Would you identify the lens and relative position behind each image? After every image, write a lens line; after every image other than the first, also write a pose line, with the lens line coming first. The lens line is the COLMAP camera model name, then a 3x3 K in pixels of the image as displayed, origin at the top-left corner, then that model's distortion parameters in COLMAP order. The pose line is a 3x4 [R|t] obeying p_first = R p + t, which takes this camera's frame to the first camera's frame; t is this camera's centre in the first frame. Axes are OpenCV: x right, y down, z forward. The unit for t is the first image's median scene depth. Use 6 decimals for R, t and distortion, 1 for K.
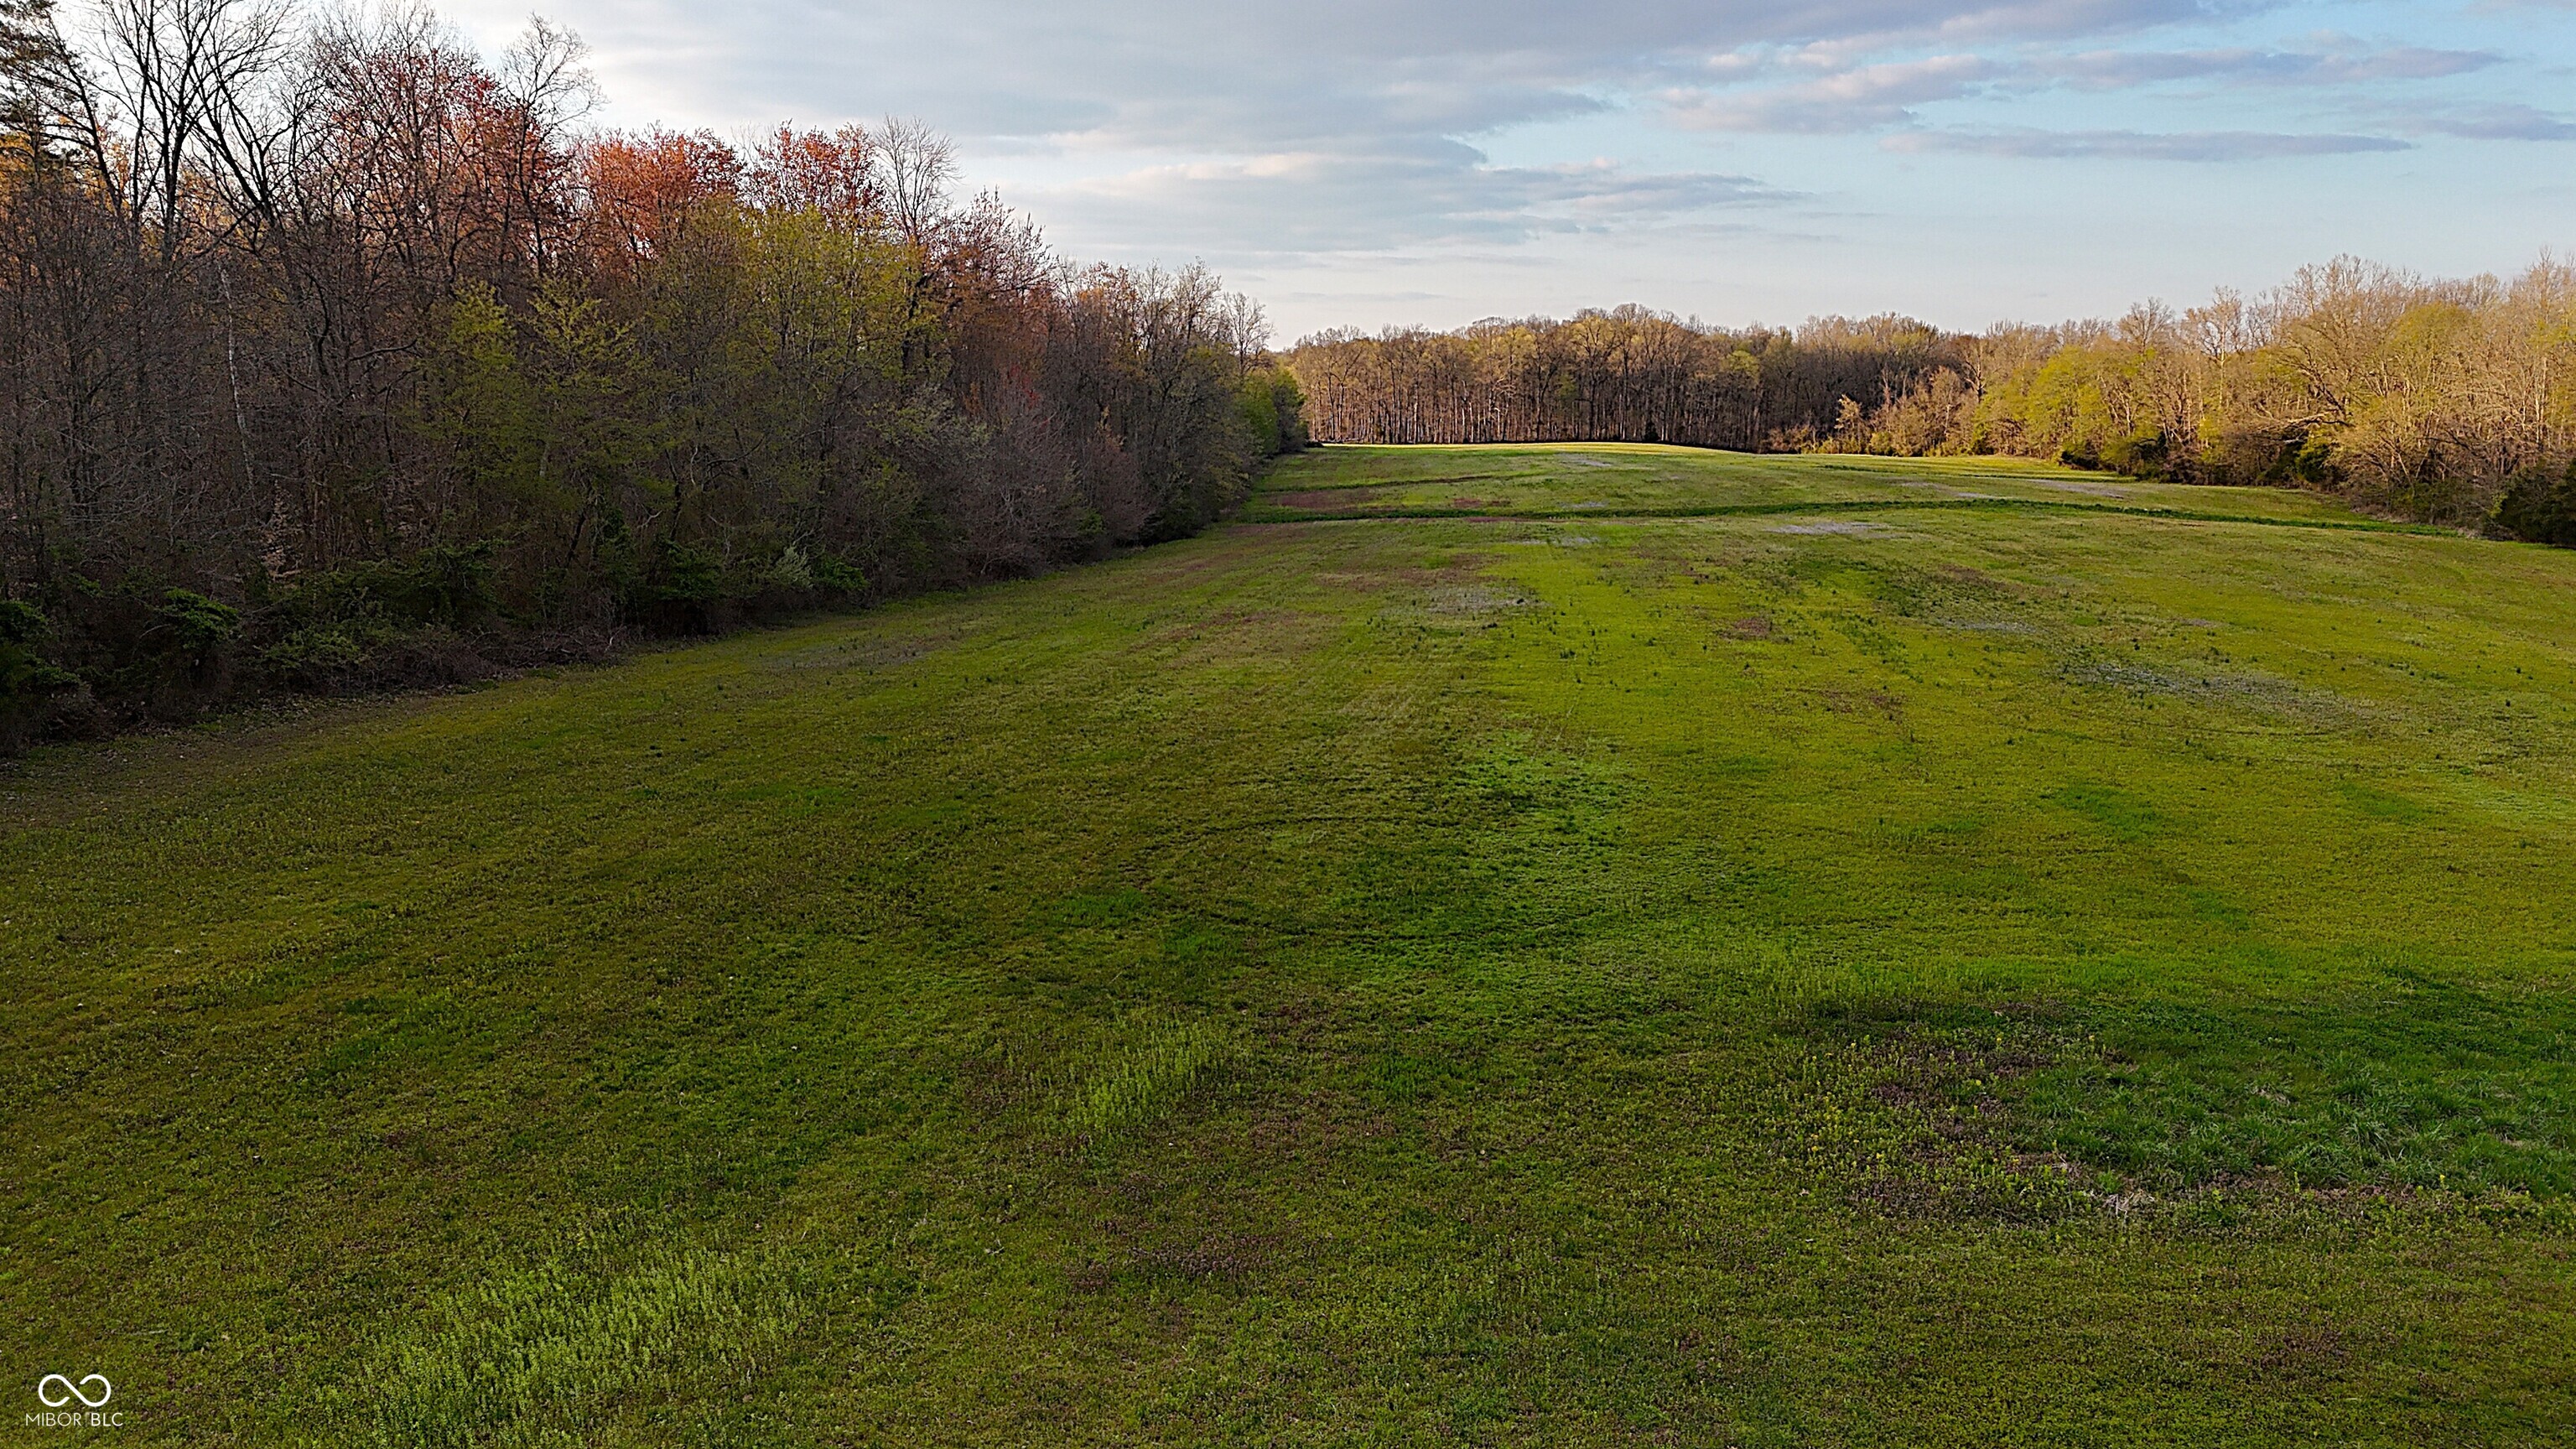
lens RADIAL K [[1889.1, 0, 1282.5], [0, 1889.1, 720.0], [0, 0, 1]] dist [0.087721, -0.080111]
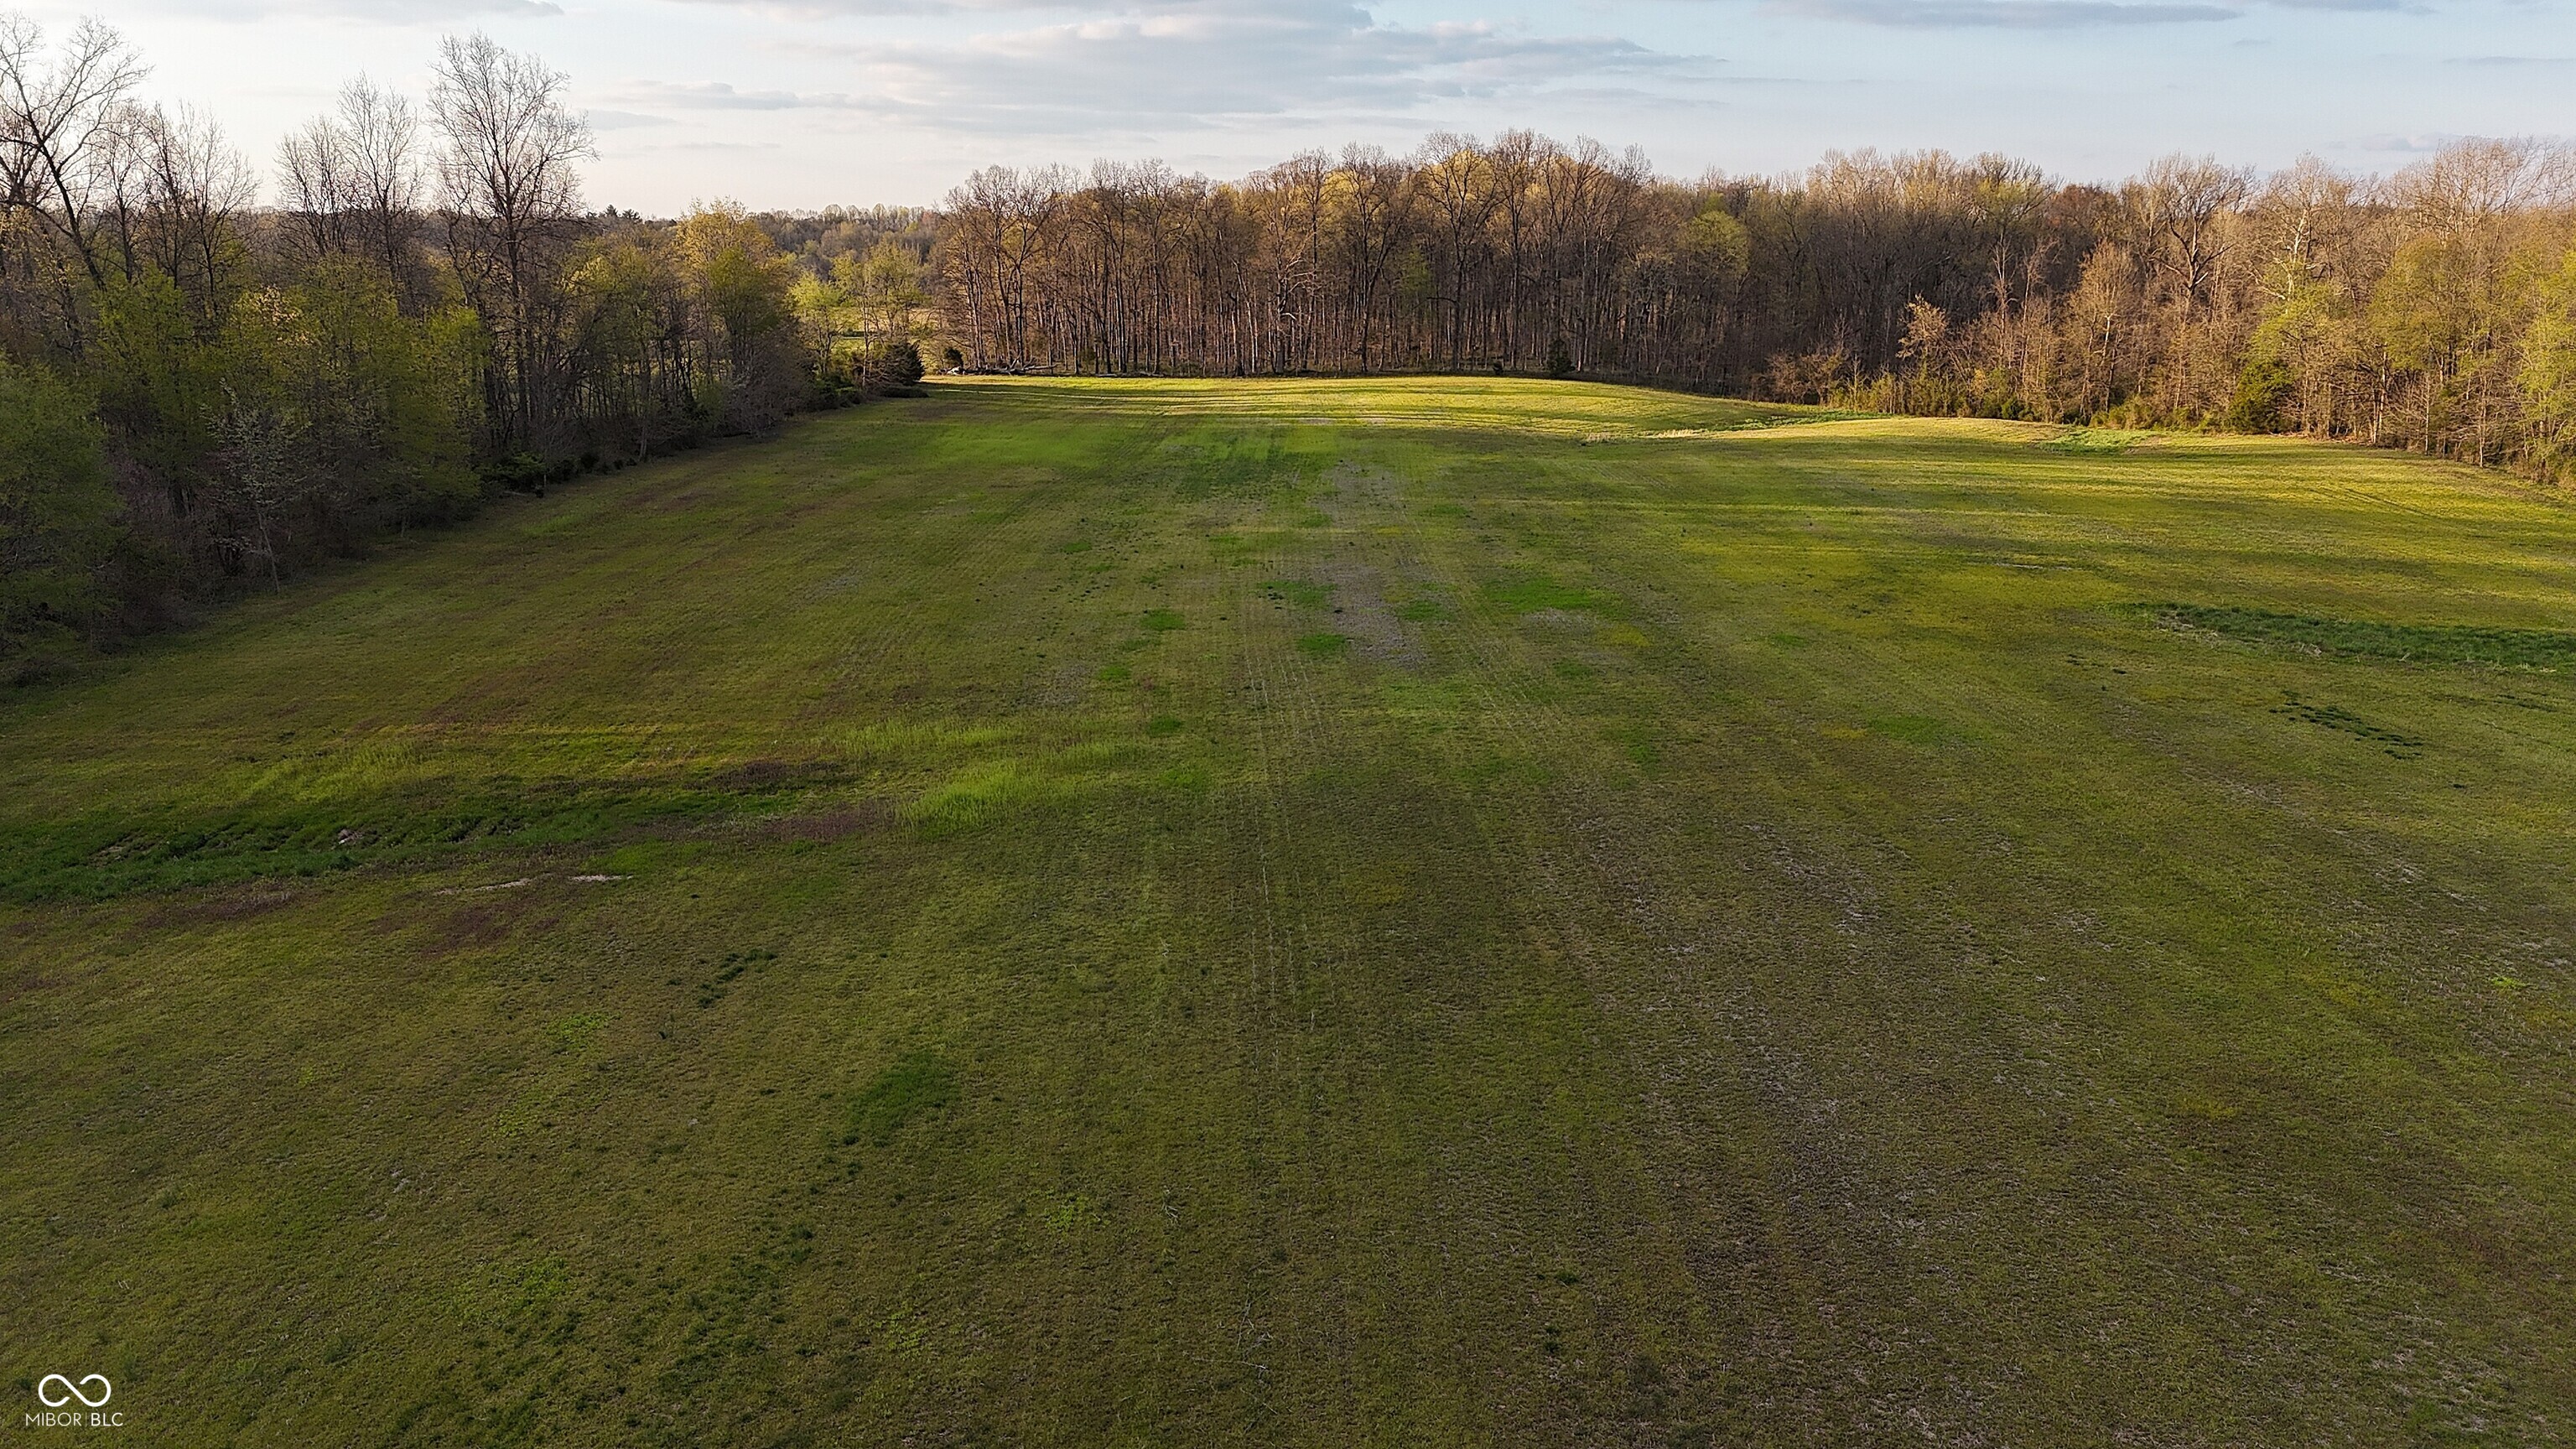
lens RADIAL K [[1863.9, 0, 1170.0], [0, 1863.9, 769.8], [0, 0, 1]] dist [-0.012819, -0.003407]
pose [[0.999978, -0.006587, 0.000861, 0.075038], [0.006470, 0.995115, 0.098506, -0.082842], [-0.001506, -0.098498, 0.995136, 0.426148]]
